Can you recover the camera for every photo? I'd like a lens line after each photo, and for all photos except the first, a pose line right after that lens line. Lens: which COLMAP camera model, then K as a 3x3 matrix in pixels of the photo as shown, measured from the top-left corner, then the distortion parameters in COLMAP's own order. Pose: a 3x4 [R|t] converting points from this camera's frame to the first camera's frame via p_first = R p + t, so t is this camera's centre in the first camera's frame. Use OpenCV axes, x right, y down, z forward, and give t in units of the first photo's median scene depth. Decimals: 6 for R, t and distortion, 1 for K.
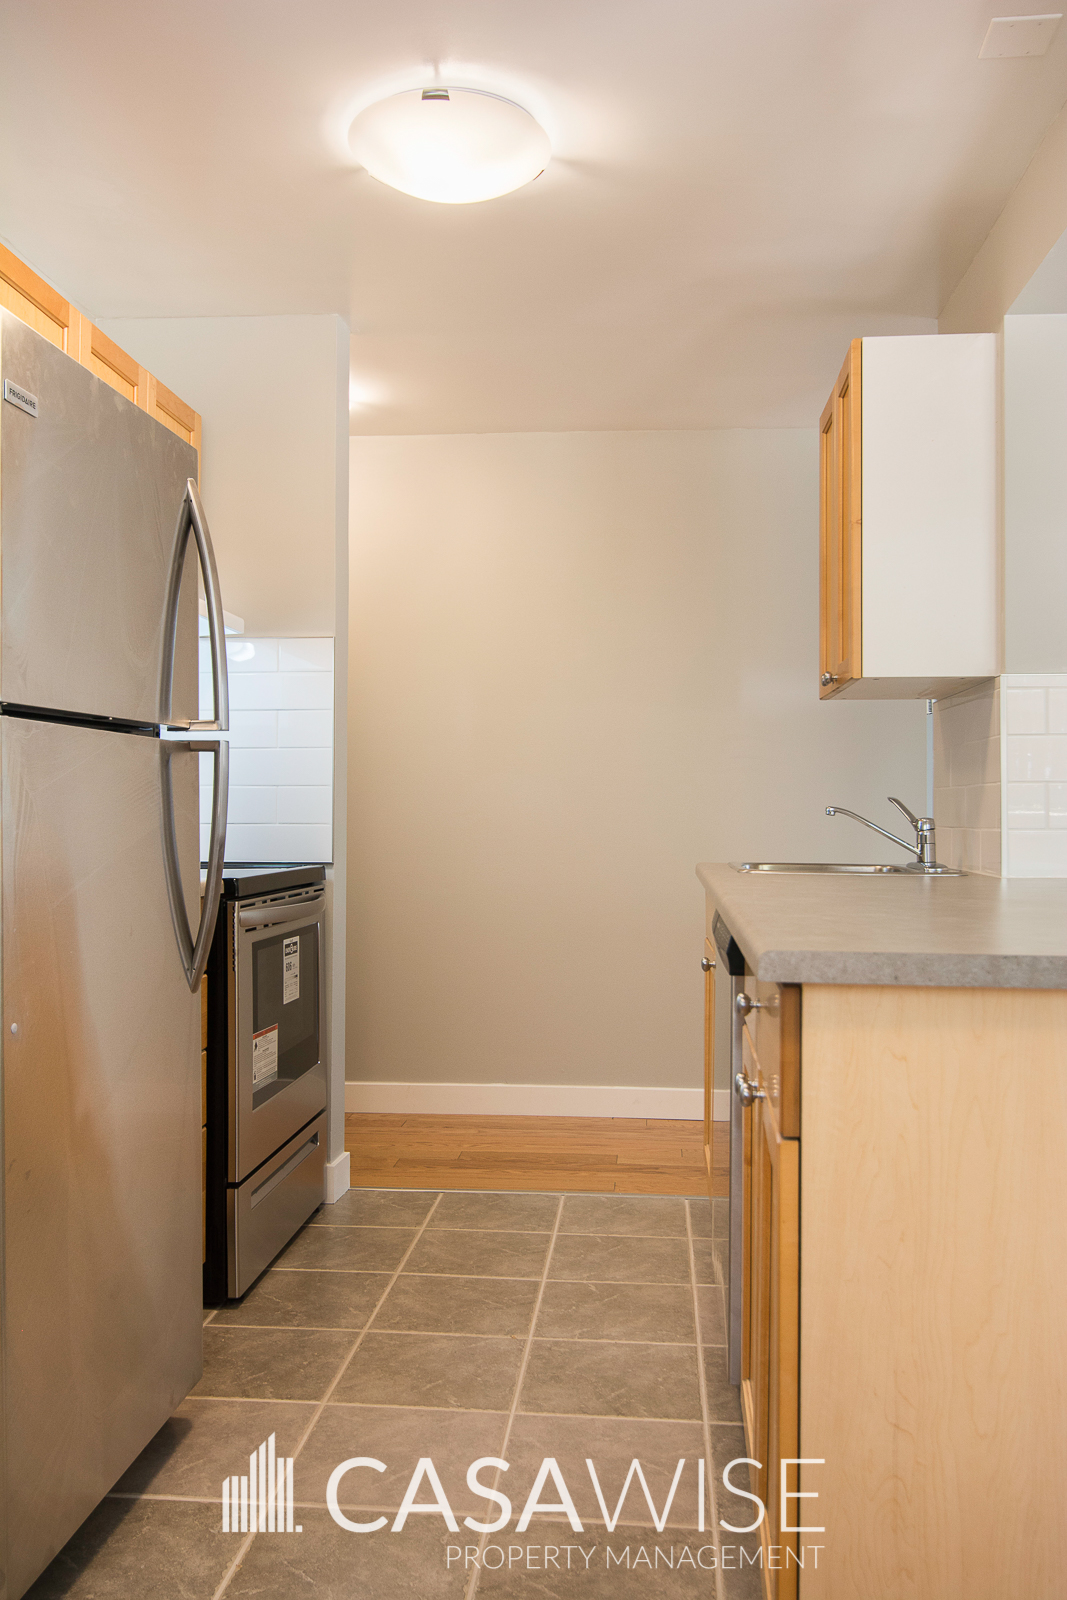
lens RADIAL K [[1345.6, 0, 532.3], [0, 1345.6, 805.4], [0, 0, 1]] dist [0.012739, 0.003423]
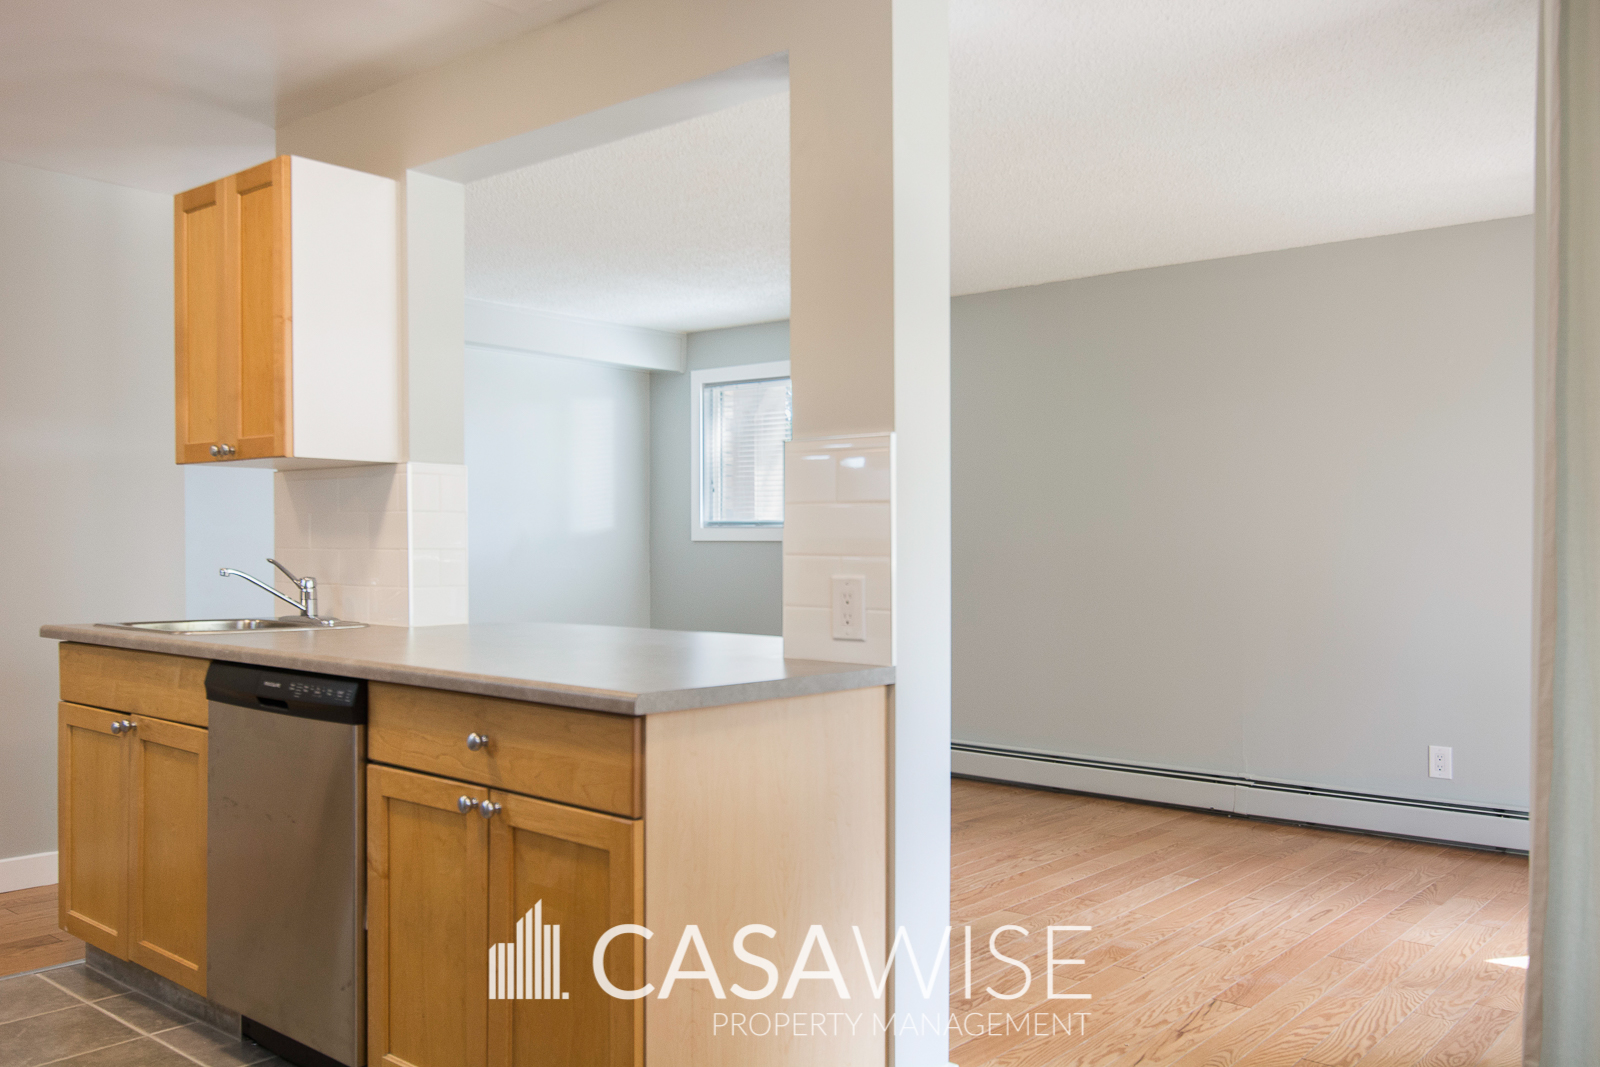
lens RADIAL K [[1333.0, 0, 800.7], [0, 1333.0, 537.0], [0, 0, 1]] dist [-0.001097, -0.002322]
pose [[0.571149, 0.007089, 0.820816, -0.412975], [-0.010087, 0.999948, -0.001617, -0.028073], [-0.820785, -0.007356, 0.571190, 0.008398]]
